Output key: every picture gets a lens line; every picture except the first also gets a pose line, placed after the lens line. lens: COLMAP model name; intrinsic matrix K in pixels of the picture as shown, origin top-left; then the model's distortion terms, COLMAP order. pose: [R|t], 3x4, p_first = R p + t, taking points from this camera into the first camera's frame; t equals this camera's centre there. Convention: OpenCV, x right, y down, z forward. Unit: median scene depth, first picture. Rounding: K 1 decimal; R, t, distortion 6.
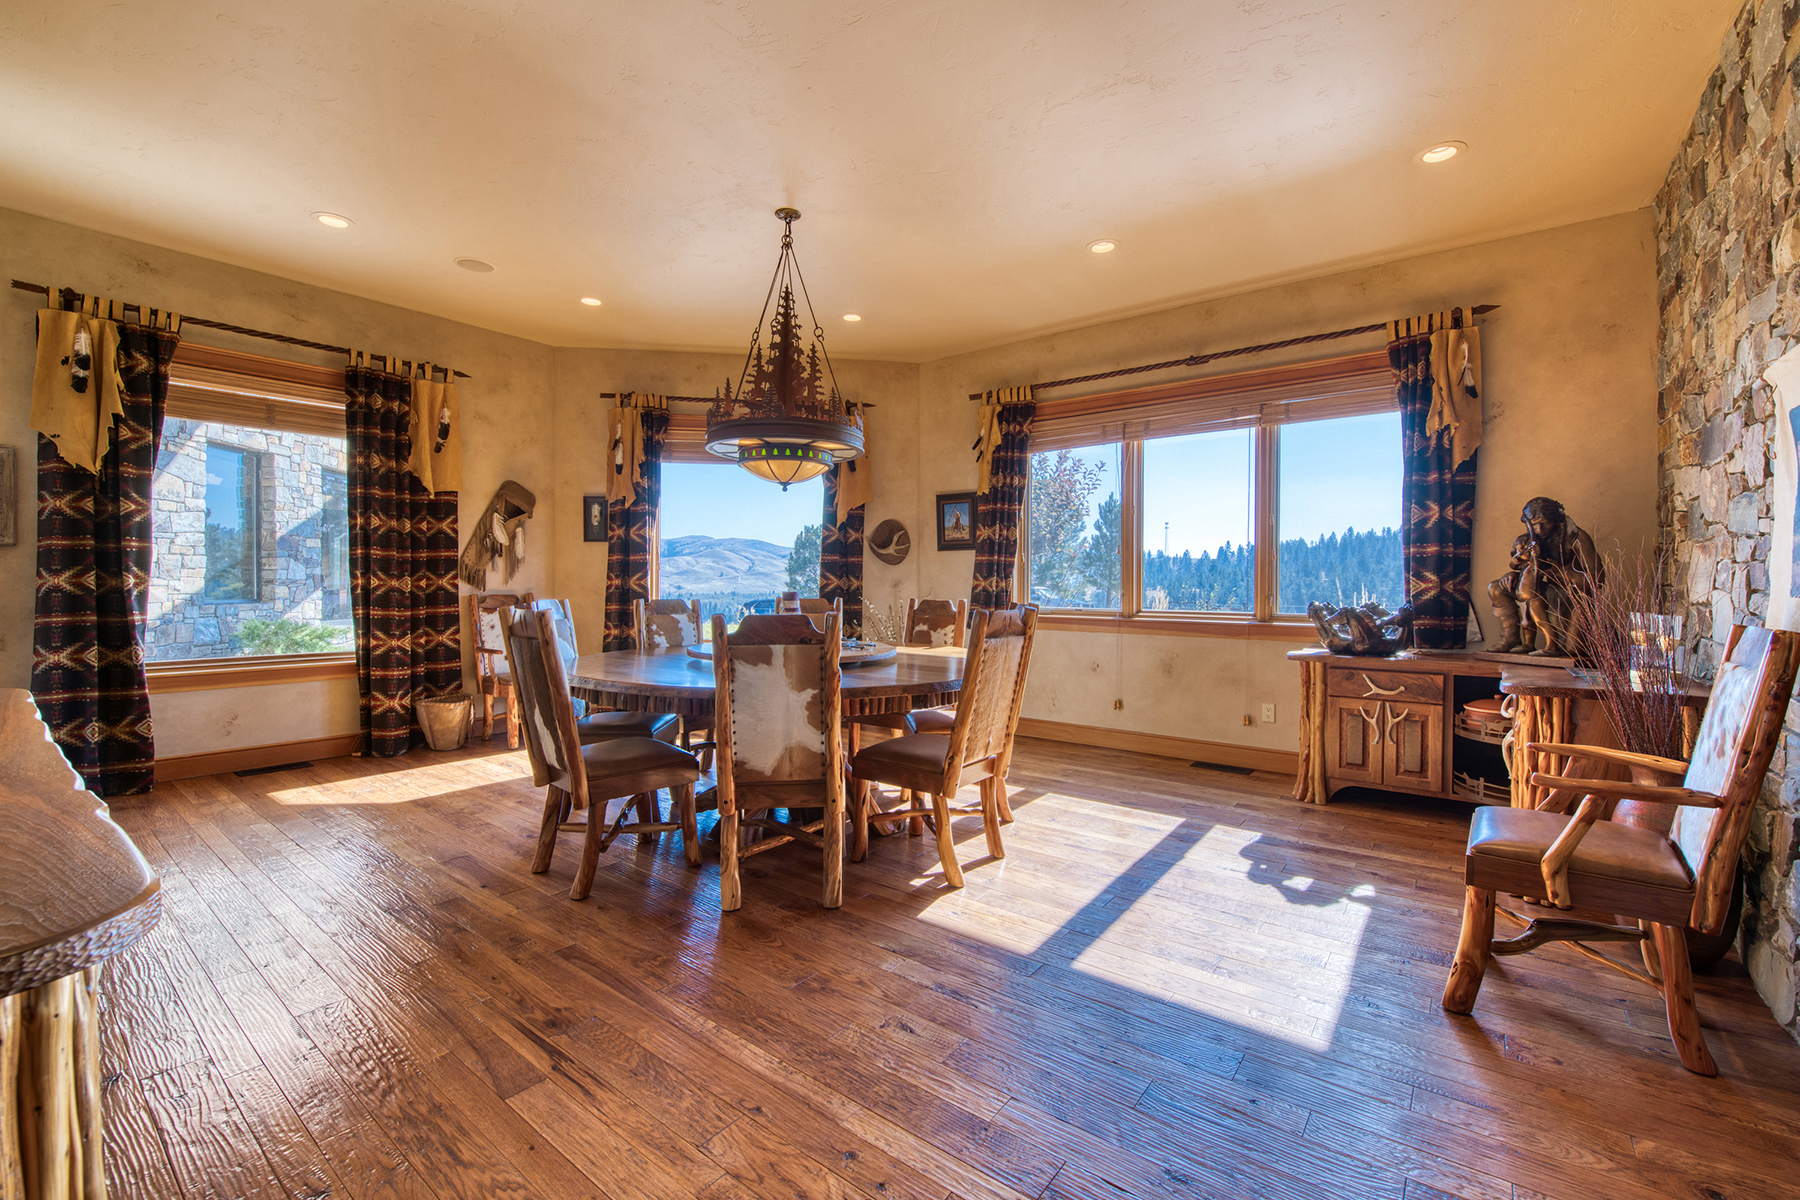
lens RADIAL K [[737.0, 0, 903.7], [0, 737.0, 594.7], [0, 0, 1]] dist [-0.019011, -0.001174]
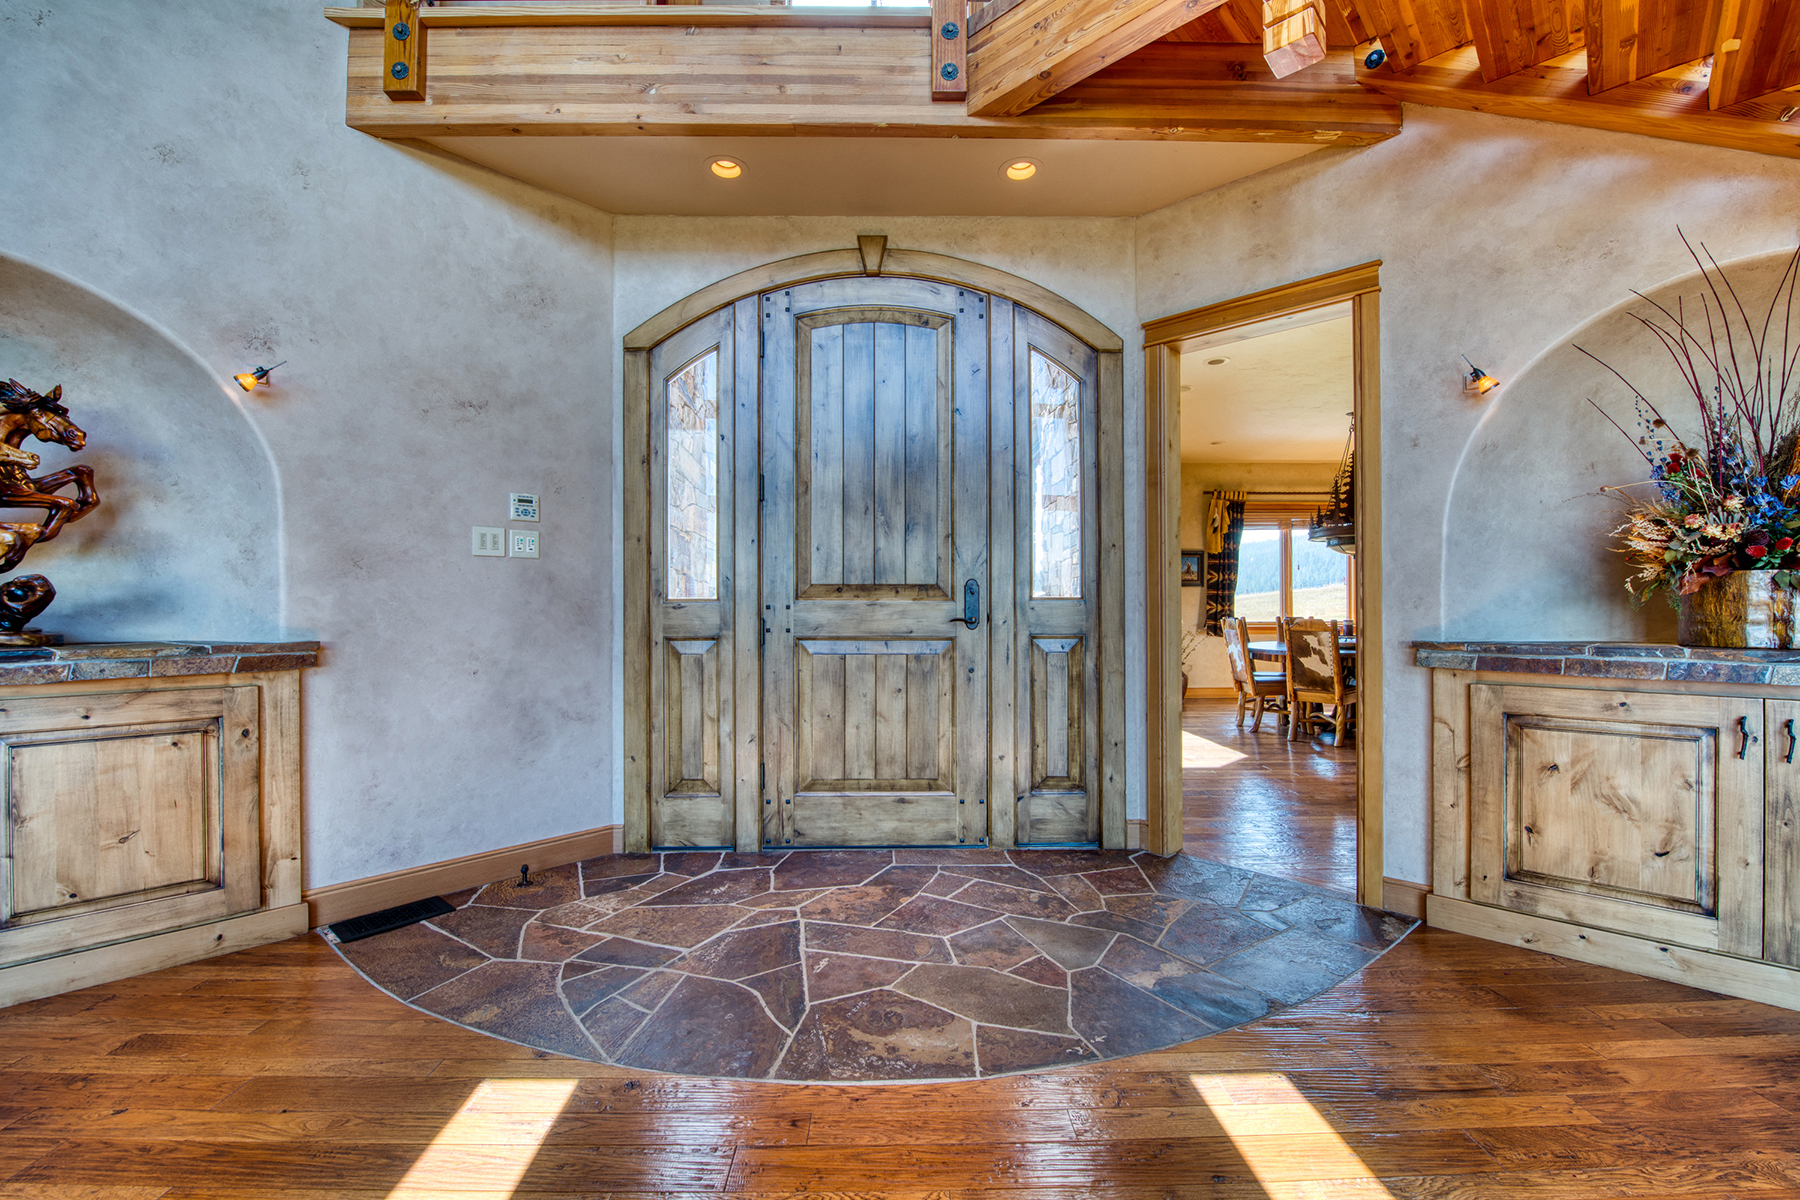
lens RADIAL K [[737.0, 0, 888.0], [0, 737.0, 606.0], [0, 0, 1]] dist [-0.019011, -0.001174]
pose [[0.786015, -0.000711, 0.618207, -1.488012], [0.011841, 0.999833, -0.013905, -0.004066], [-0.618094, 0.018250, 0.785892, 0.169891]]
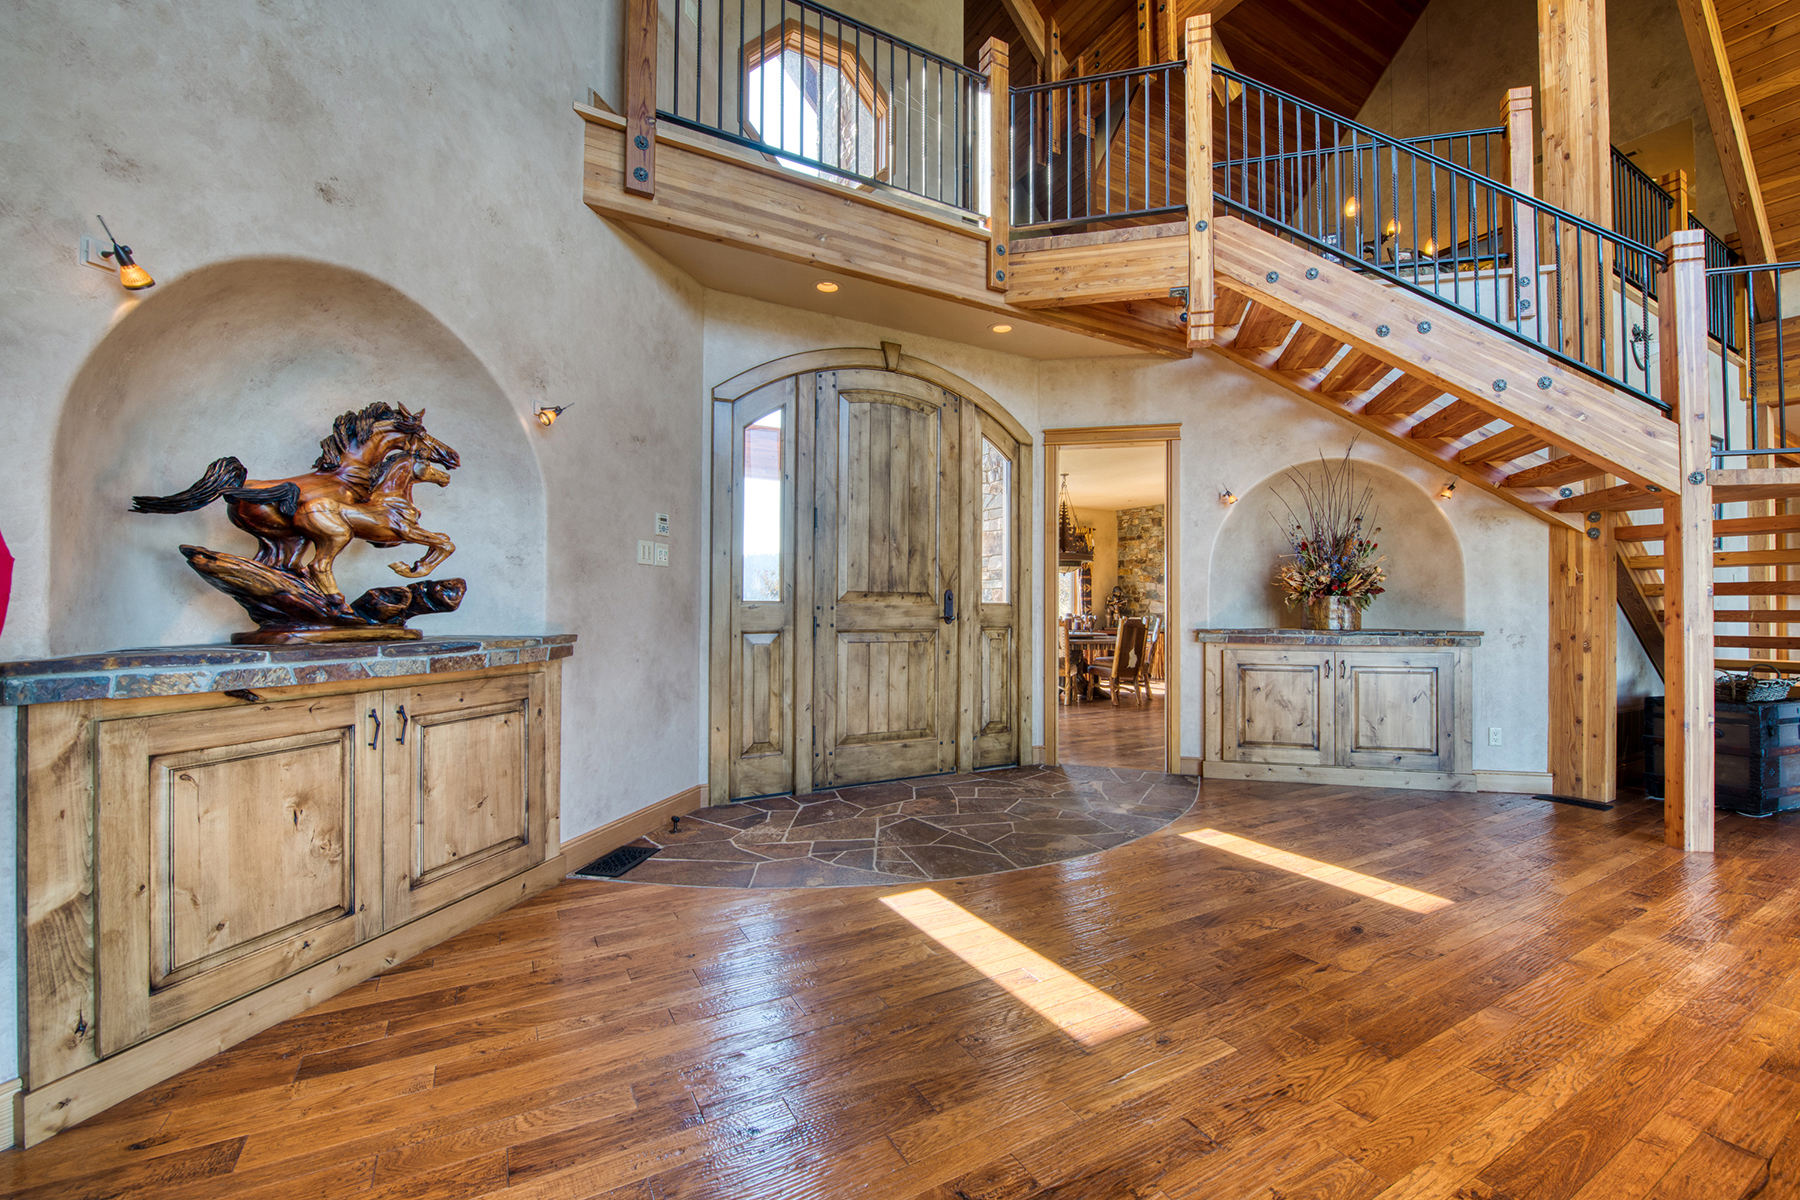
lens RADIAL K [[737.0, 0, 910.4], [0, 737.0, 599.4], [0, 0, 1]] dist [-0.019011, -0.001174]
pose [[0.390913, 0.011902, 0.920351, -2.702176], [0.008207, 0.999832, -0.016415, -0.015314], [-0.920391, 0.013971, 0.390749, 0.561019]]
